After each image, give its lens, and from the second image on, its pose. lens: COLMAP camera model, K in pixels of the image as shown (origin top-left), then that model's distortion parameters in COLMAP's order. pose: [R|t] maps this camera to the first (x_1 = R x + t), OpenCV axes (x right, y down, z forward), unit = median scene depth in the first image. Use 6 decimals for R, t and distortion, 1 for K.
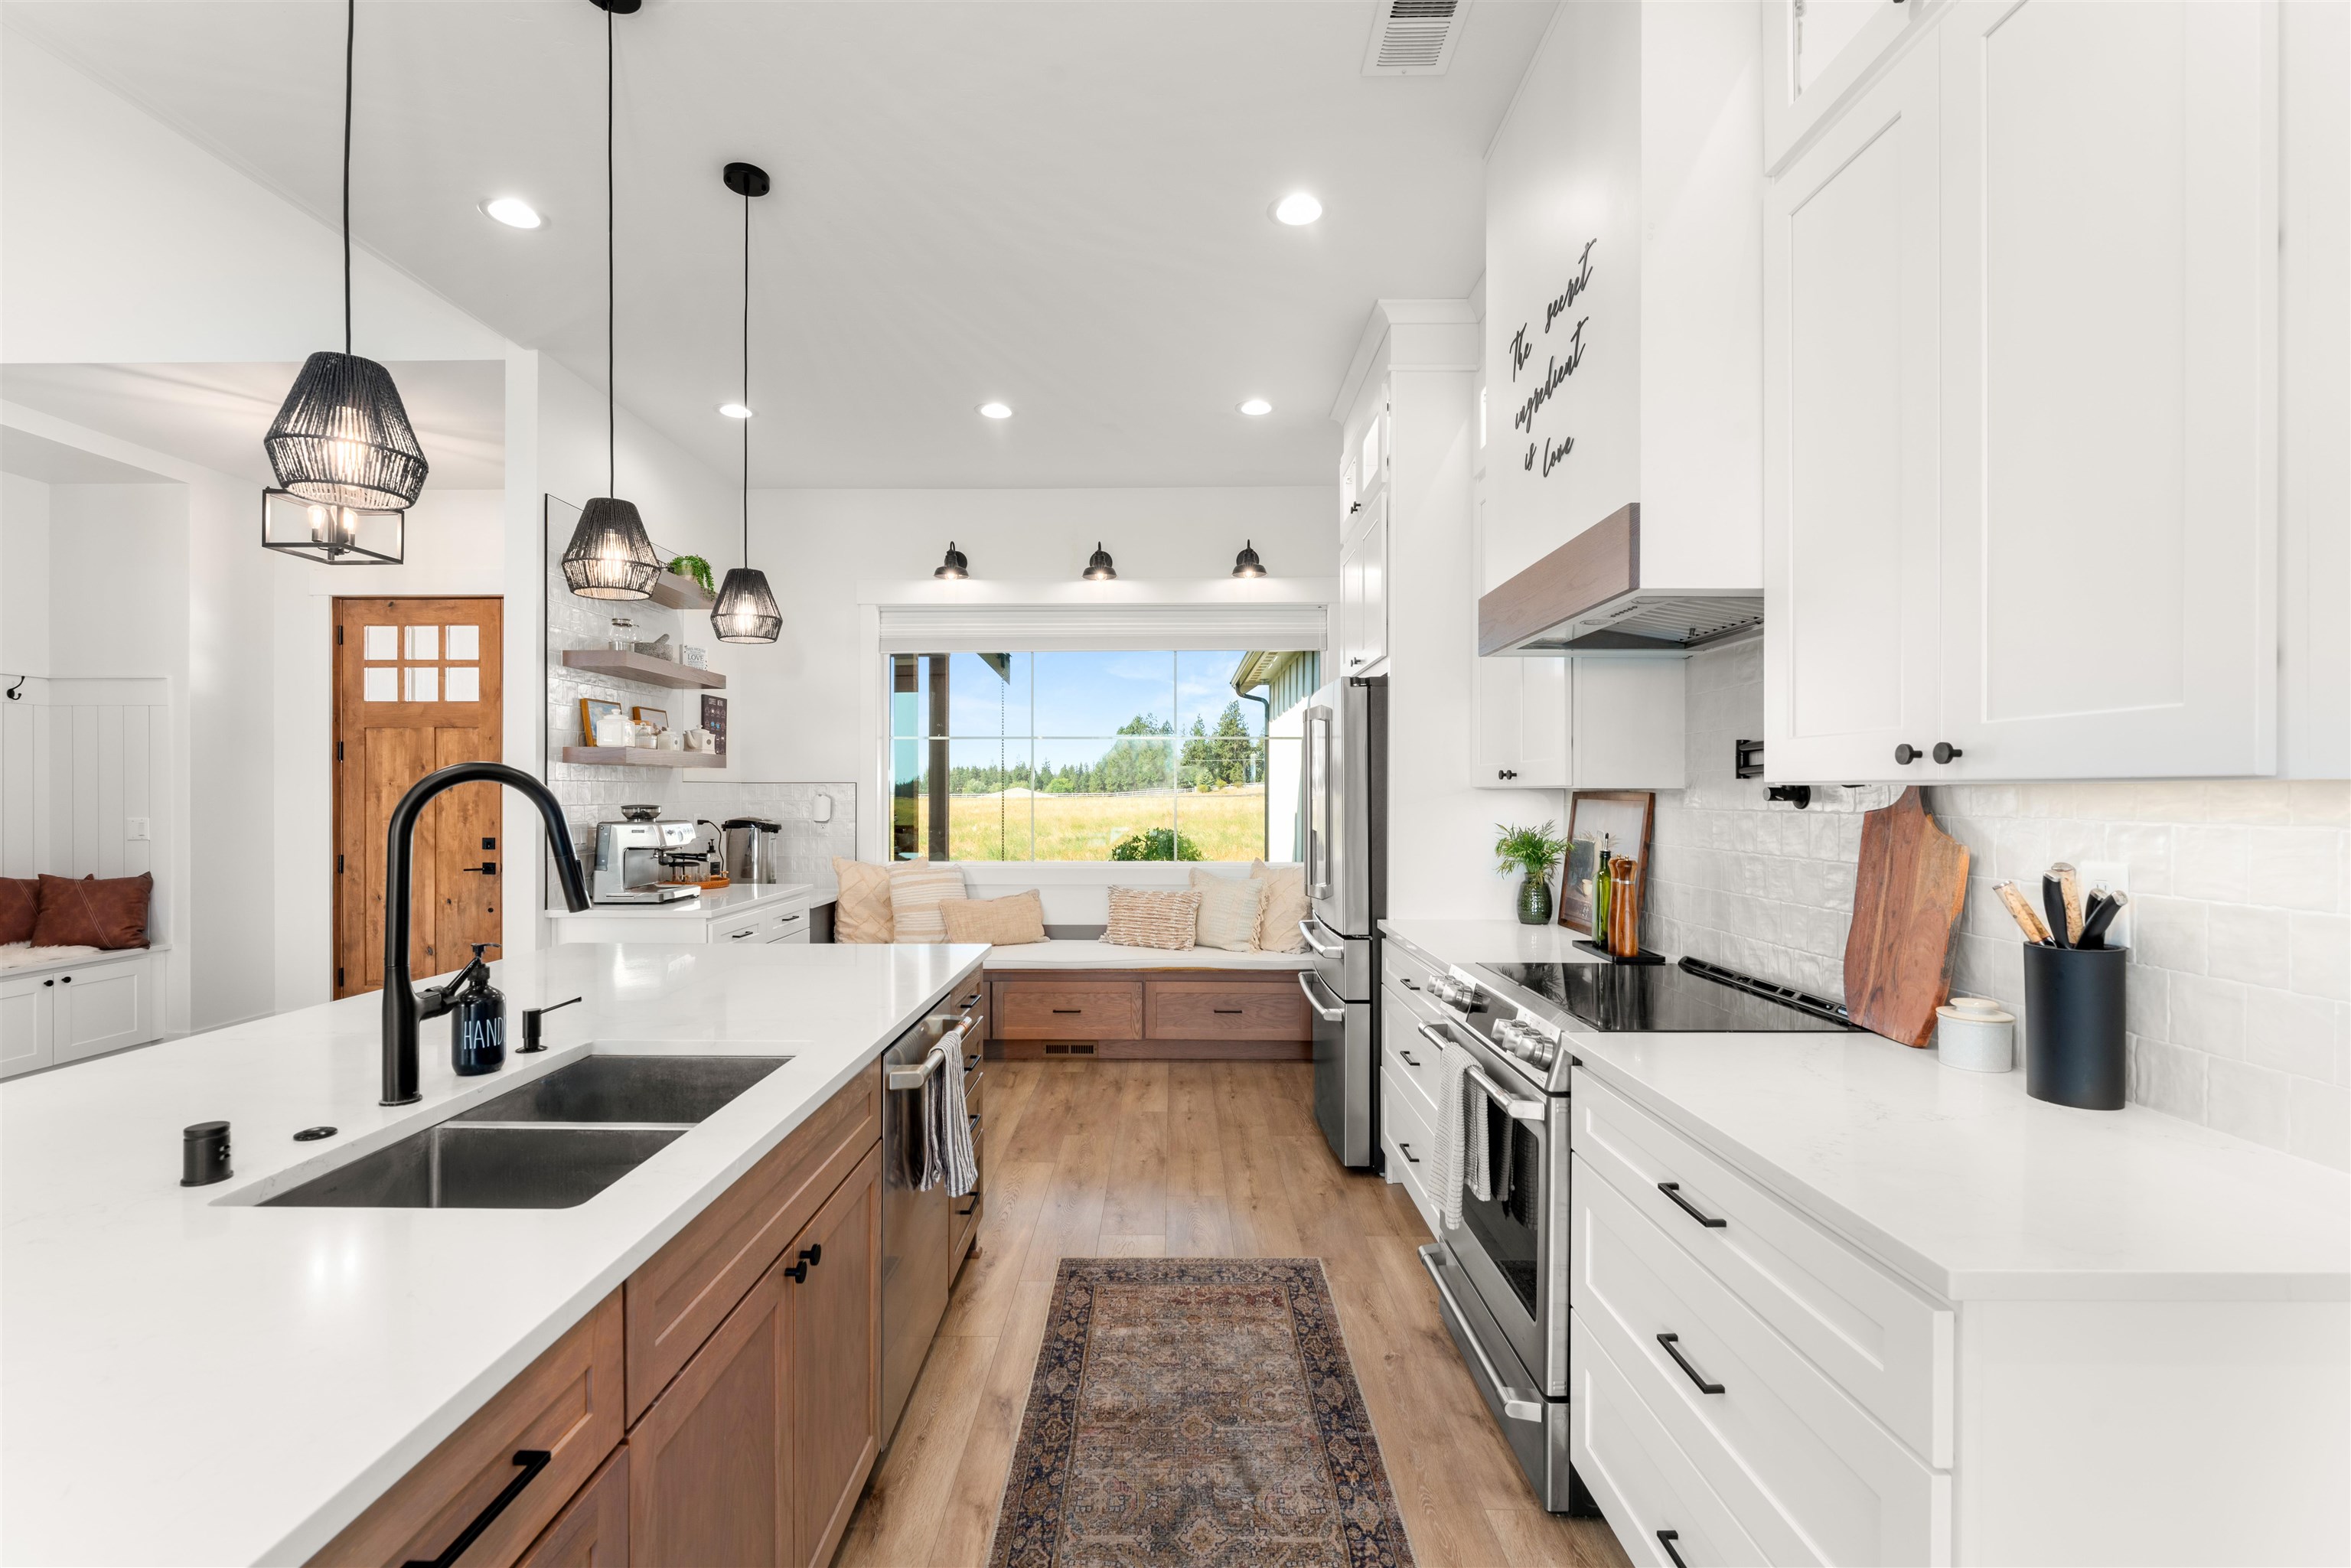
lens RADIAL K [[1033.4, 0, 1165.1], [0, 1033.4, 791.5], [0, 0, 1]] dist [-0.002991, -0.000055]
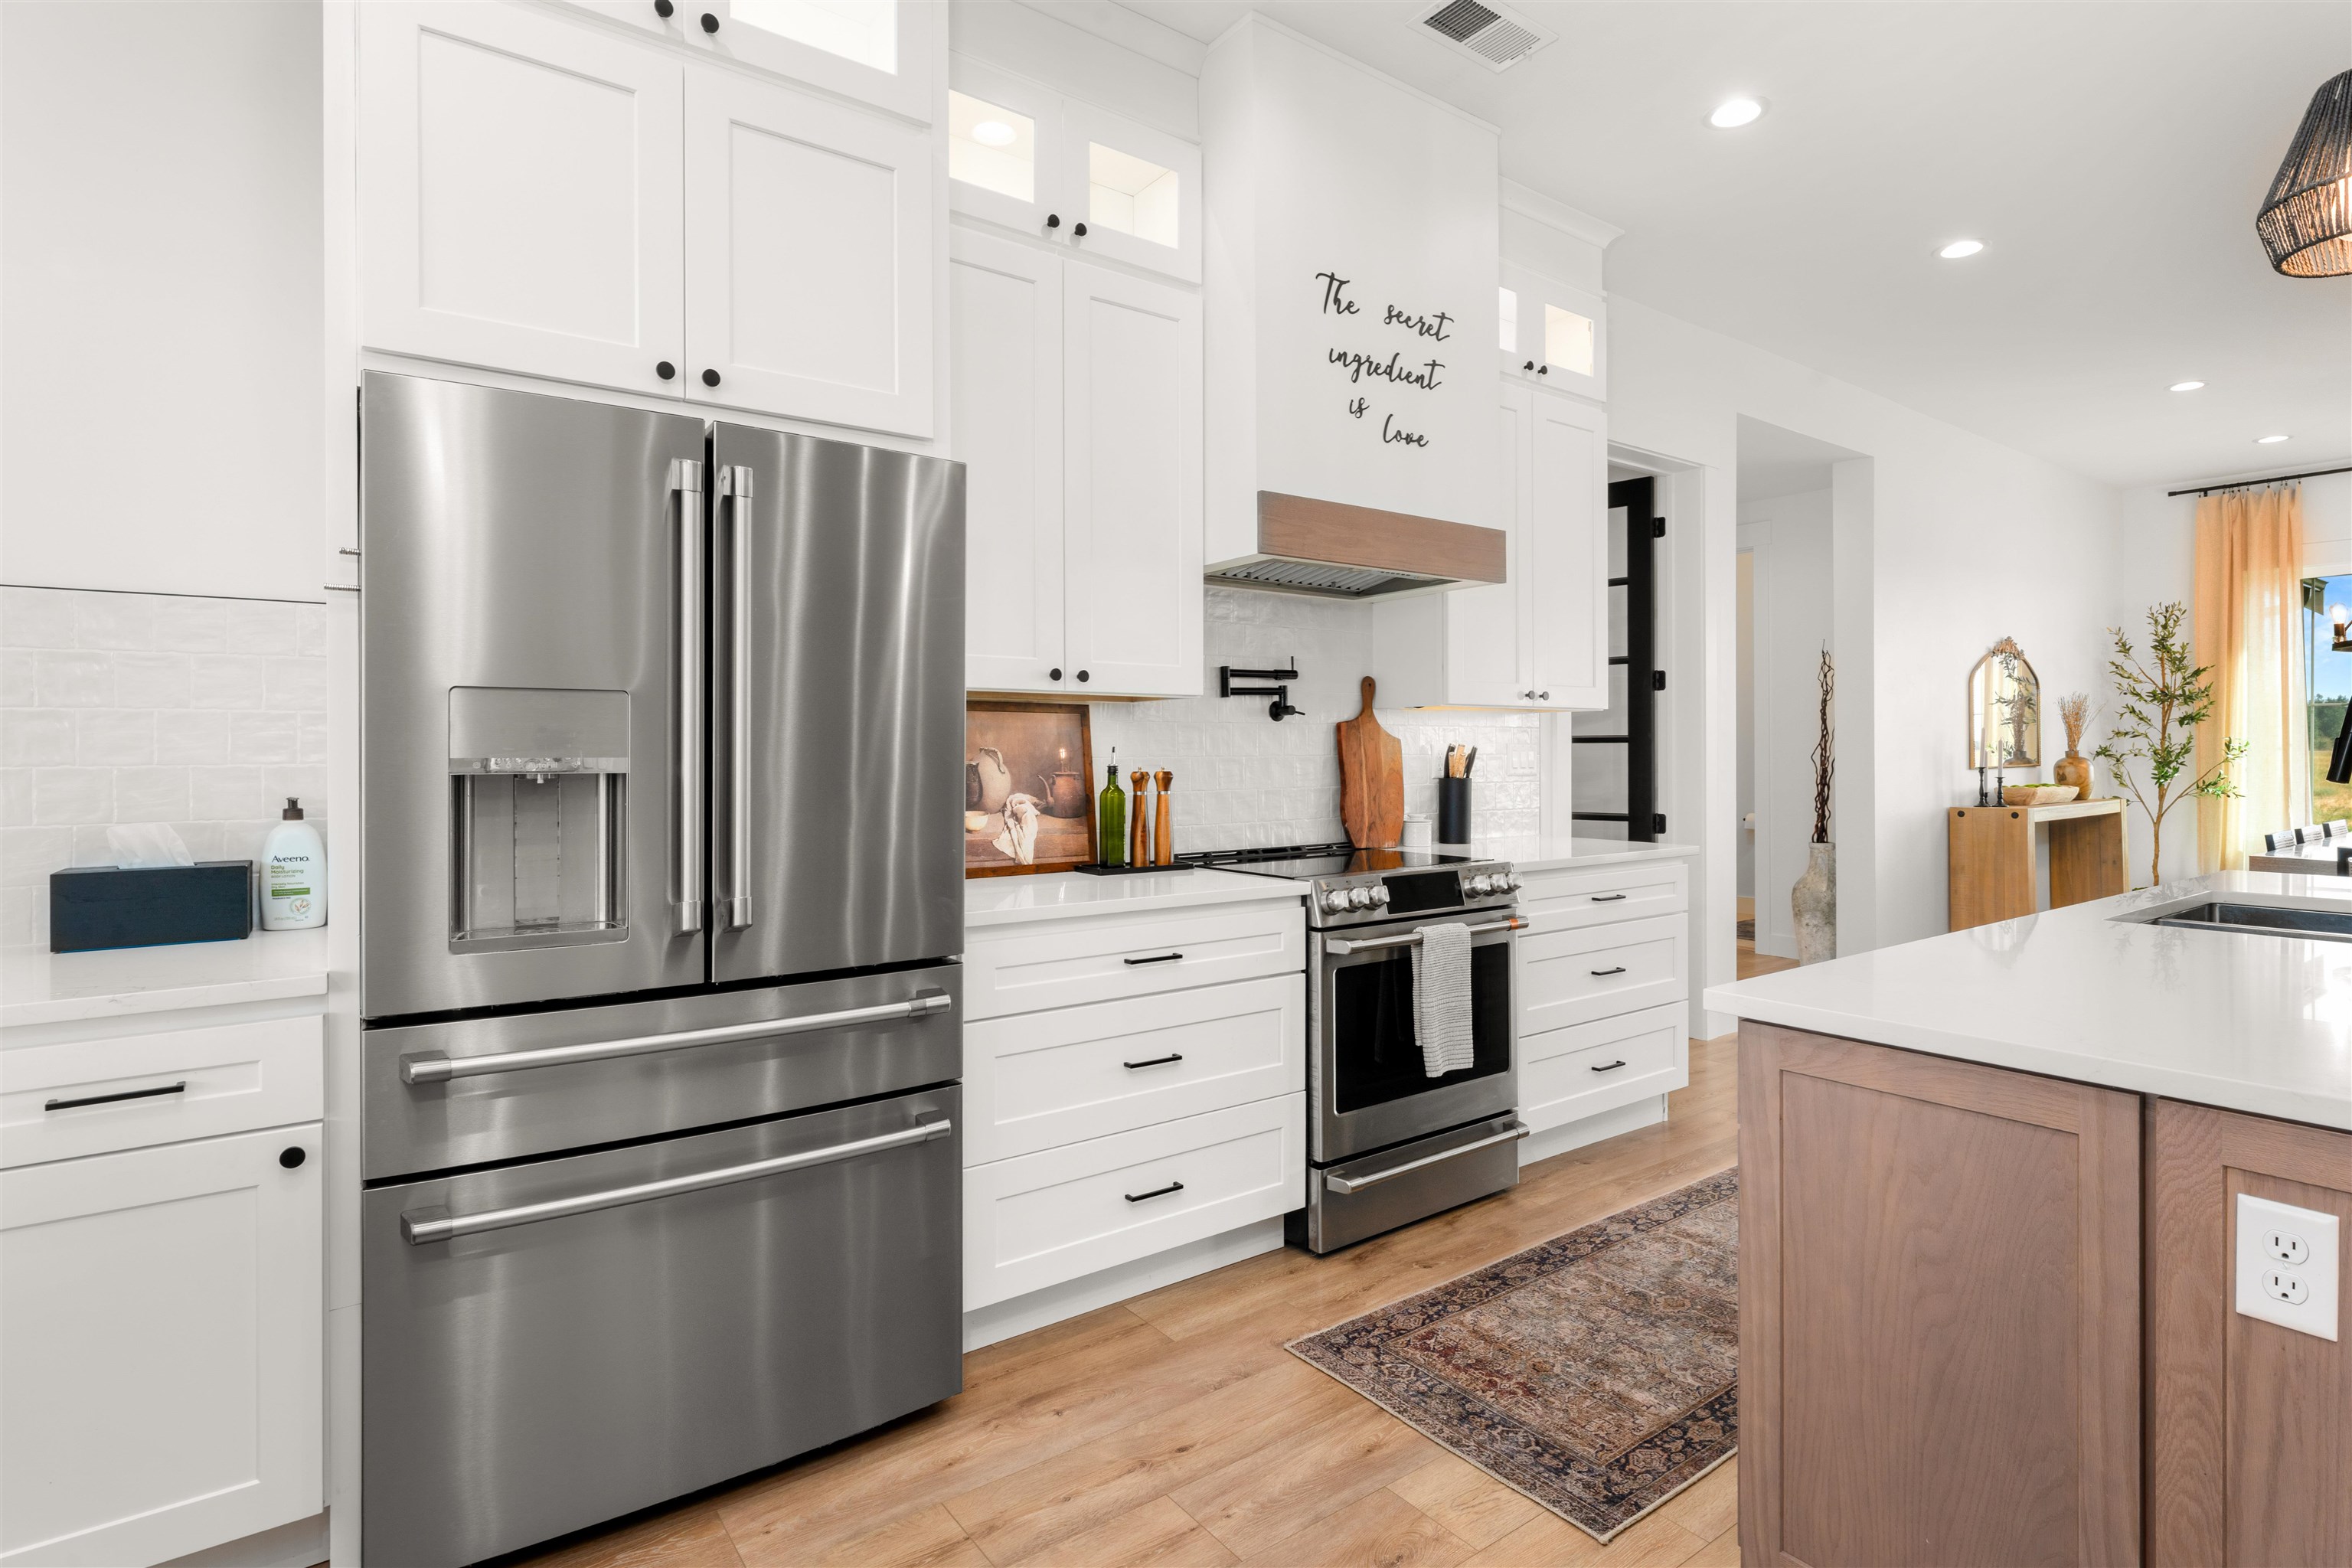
lens RADIAL K [[1182.3, 0, 1218.5], [0, 1182.3, 752.8], [0, 0, 1]] dist [-0.001801, -0.000564]
pose [[-0.609081, -0.002617, 0.793104, -0.359147], [-0.000034, 0.999995, 0.003273, 0.031846], [-0.793108, 0.001967, -0.609077, 1.181796]]
